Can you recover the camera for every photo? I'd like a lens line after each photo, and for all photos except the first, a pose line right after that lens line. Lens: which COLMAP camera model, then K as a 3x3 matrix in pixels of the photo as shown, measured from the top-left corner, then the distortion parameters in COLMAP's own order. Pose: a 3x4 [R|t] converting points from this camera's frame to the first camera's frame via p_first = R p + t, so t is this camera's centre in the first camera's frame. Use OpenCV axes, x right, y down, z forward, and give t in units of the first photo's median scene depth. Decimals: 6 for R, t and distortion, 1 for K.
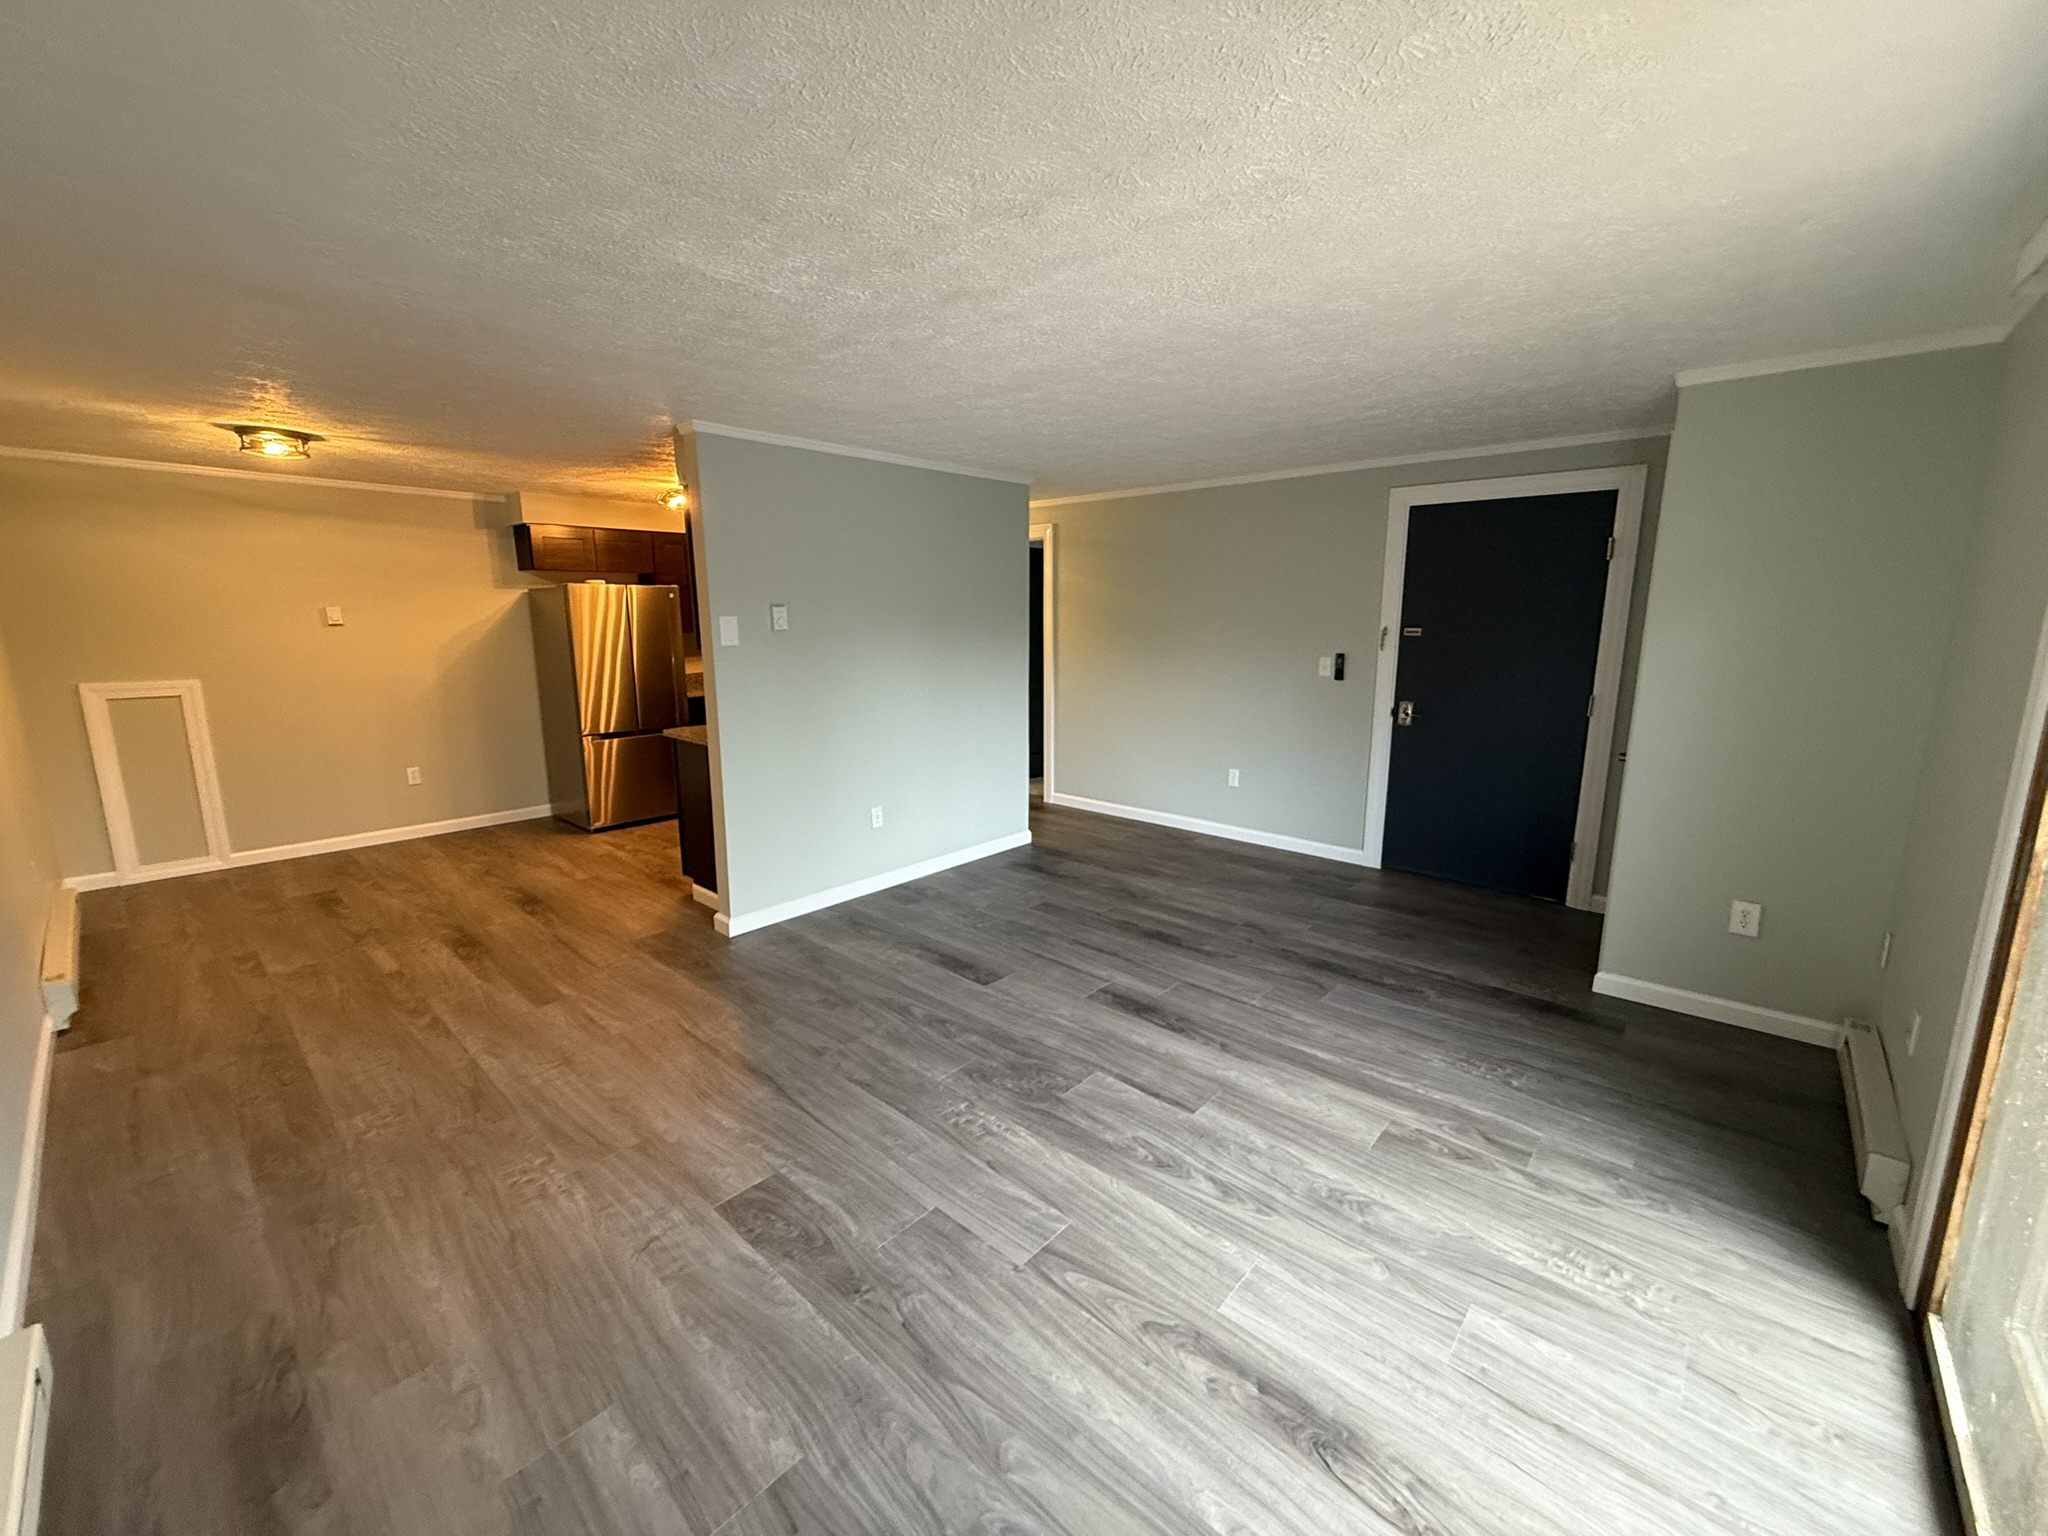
lens RADIAL K [[811.2, 0, 1019.6], [0, 811.2, 762.8], [0, 0, 1]] dist [-0.000775, 0.000334]
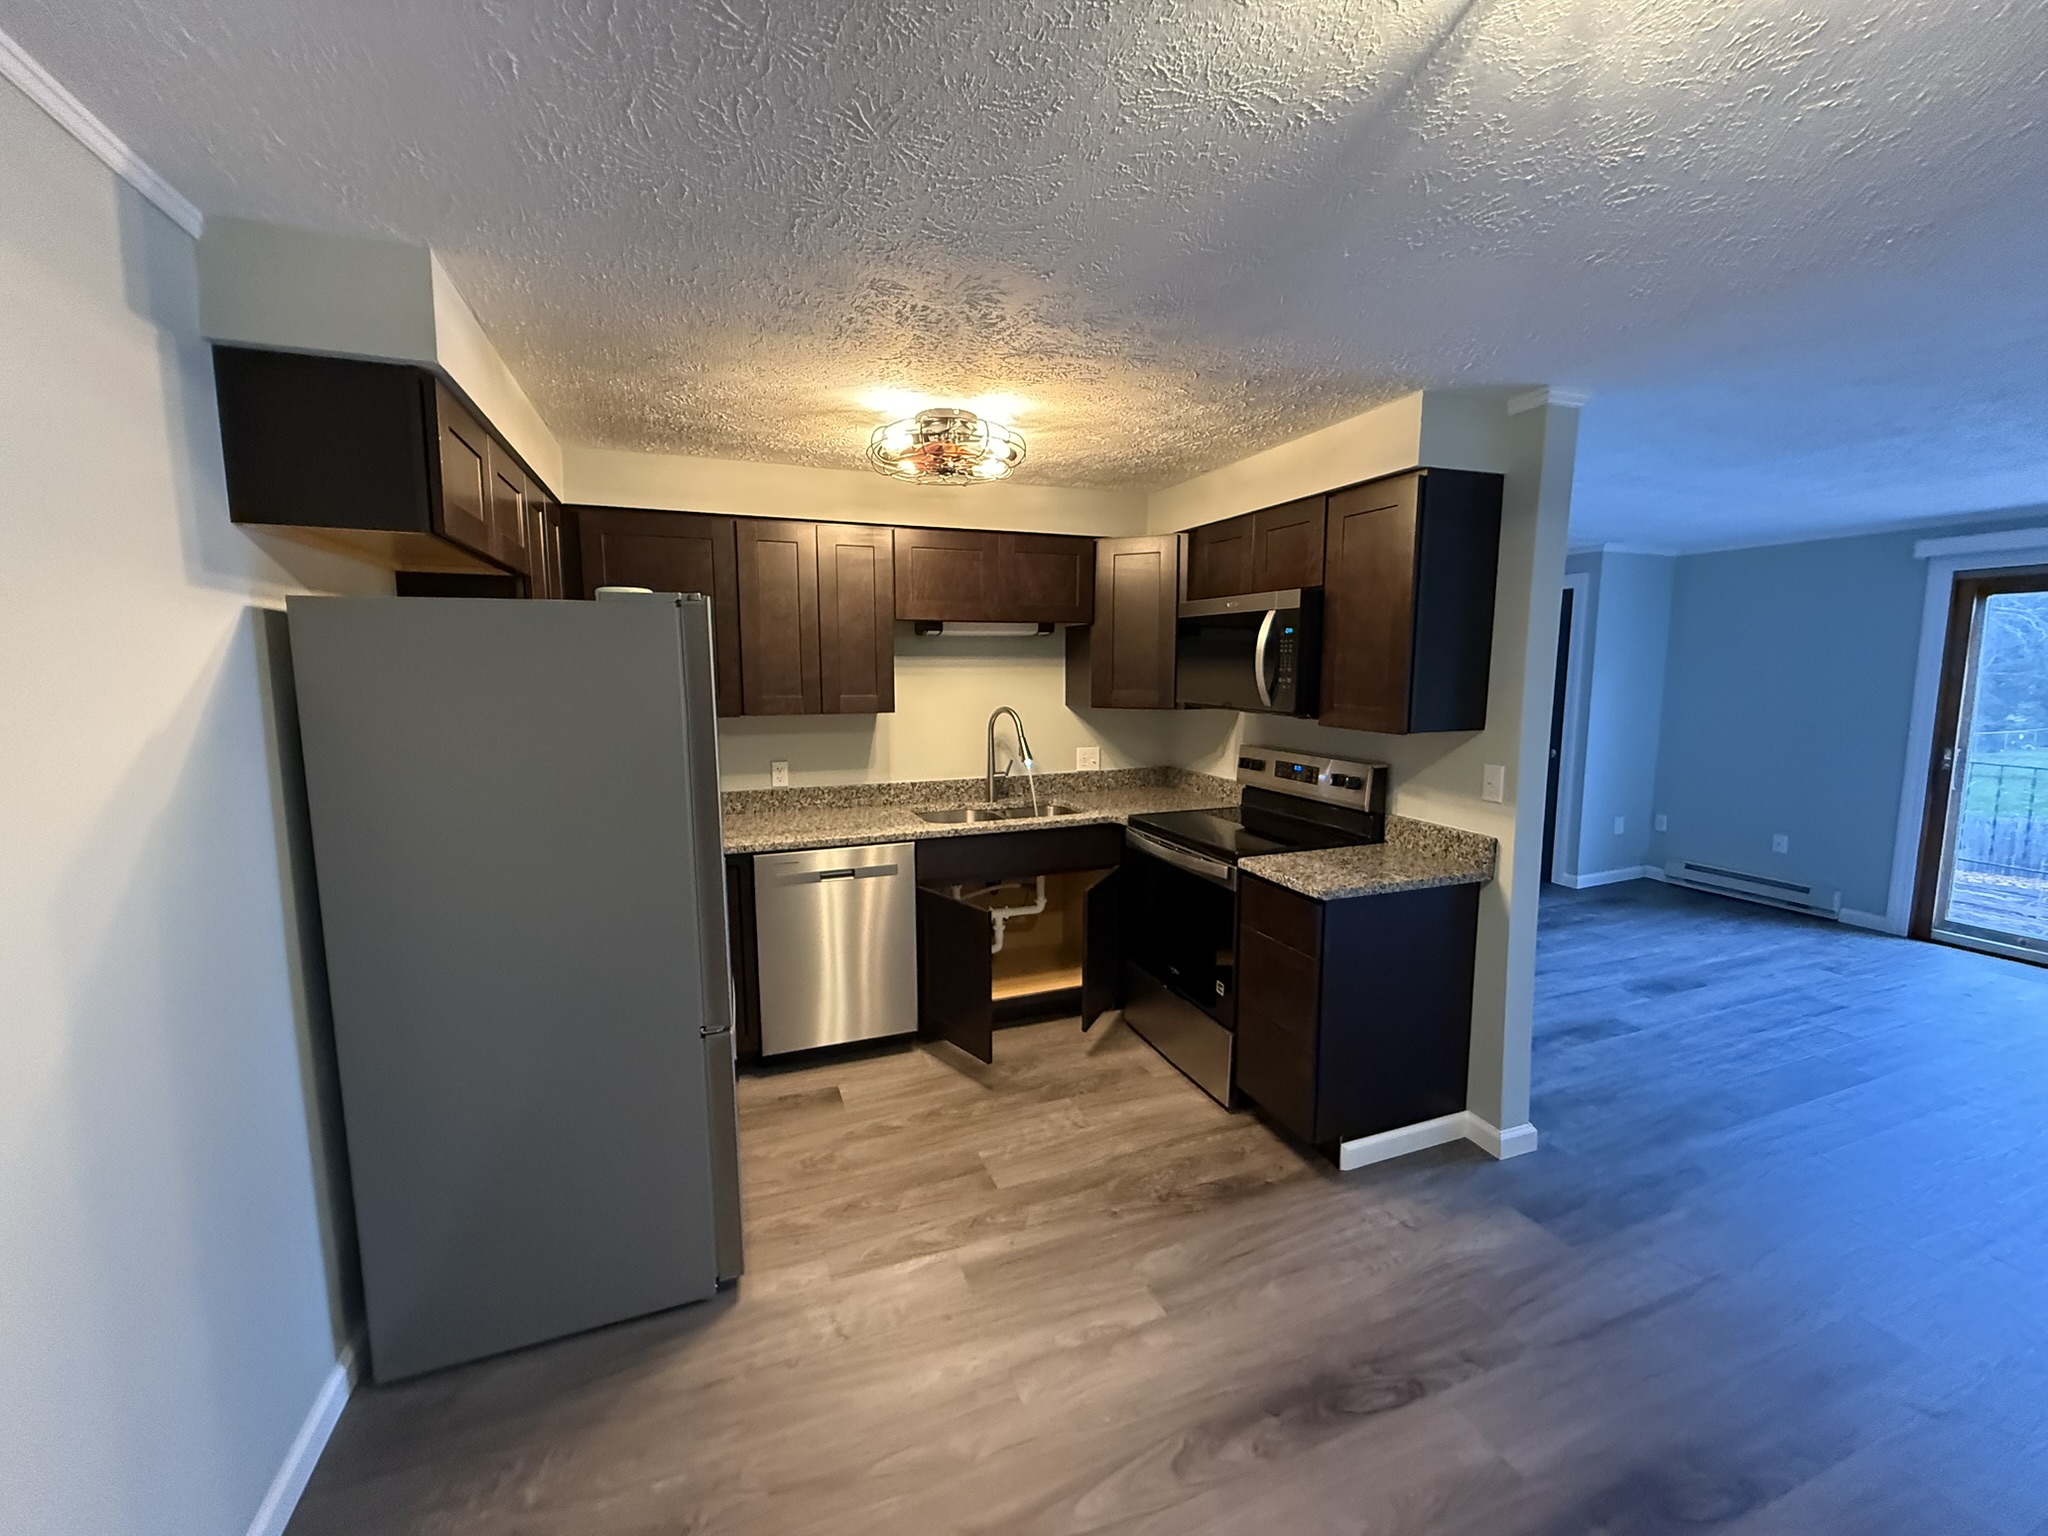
lens RADIAL K [[811.2, 0, 1019.6], [0, 811.2, 762.8], [0, 0, 1]] dist [-0.000775, 0.000334]
pose [[0.451596, -0.104157, 0.886122, -1.629604], [0.164824, 0.985808, 0.031875, -0.284617], [-0.876866, 0.131659, 0.462355, 1.493482]]
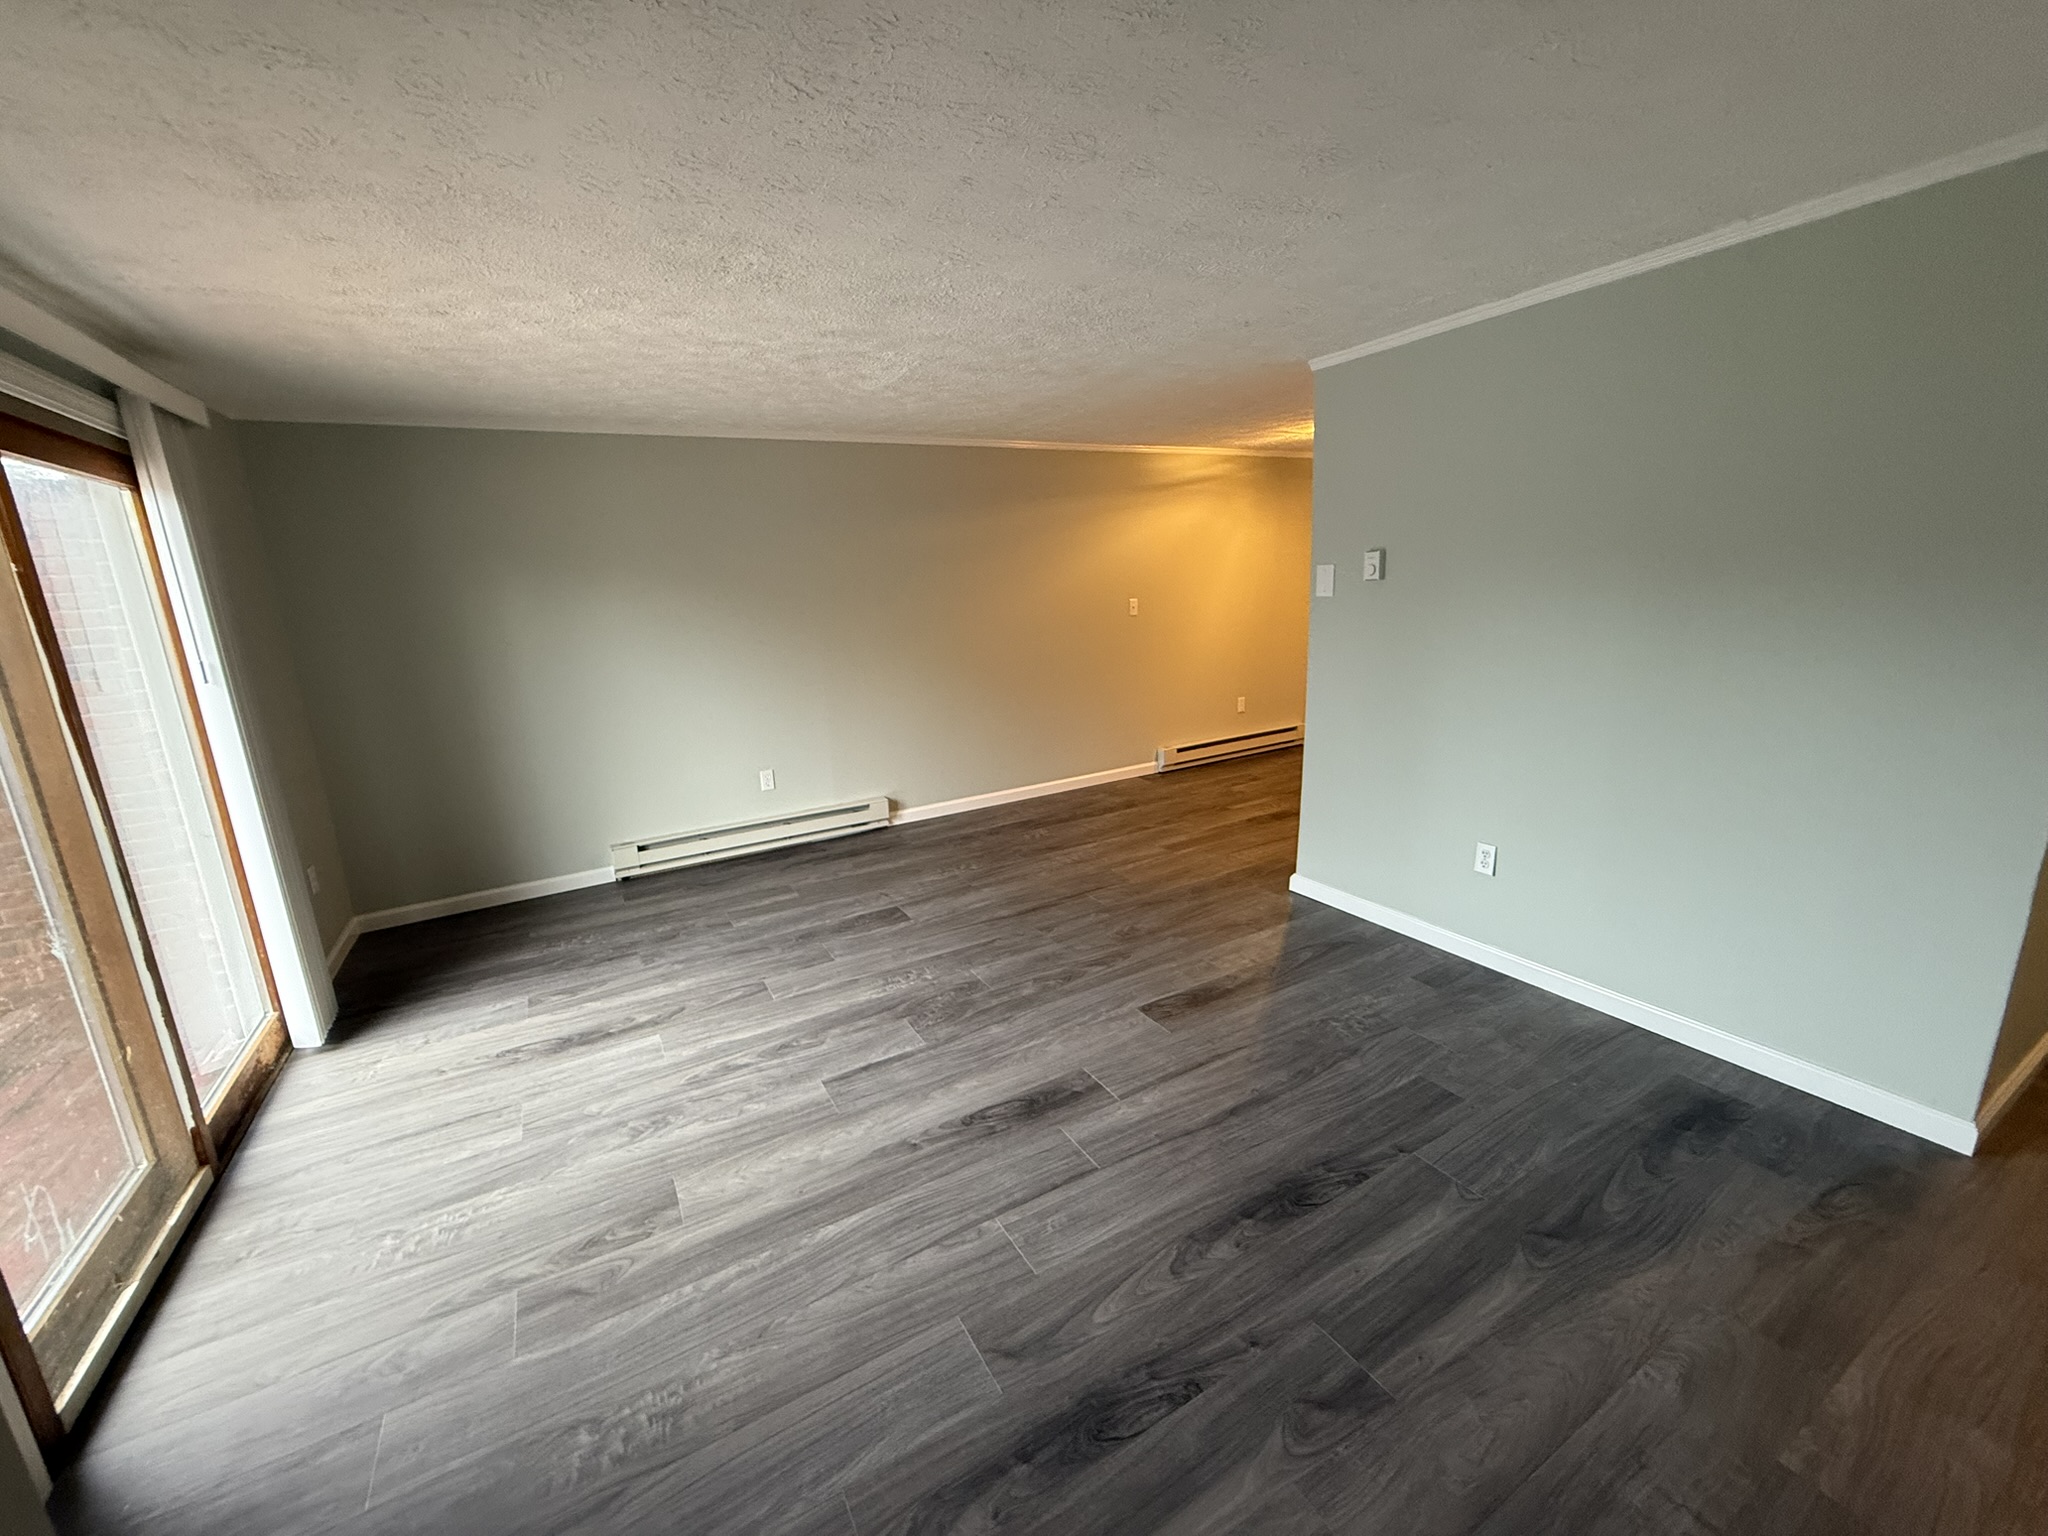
lens RADIAL K [[811.2, 0, 1019.6], [0, 811.2, 762.8], [0, 0, 1]] dist [-0.000775, 0.000334]
pose [[-0.309631, 0.230377, -0.922526, 0.932584], [-0.128304, 0.951210, 0.280603, -0.253796], [0.942161, 0.205247, -0.264966, 1.342419]]
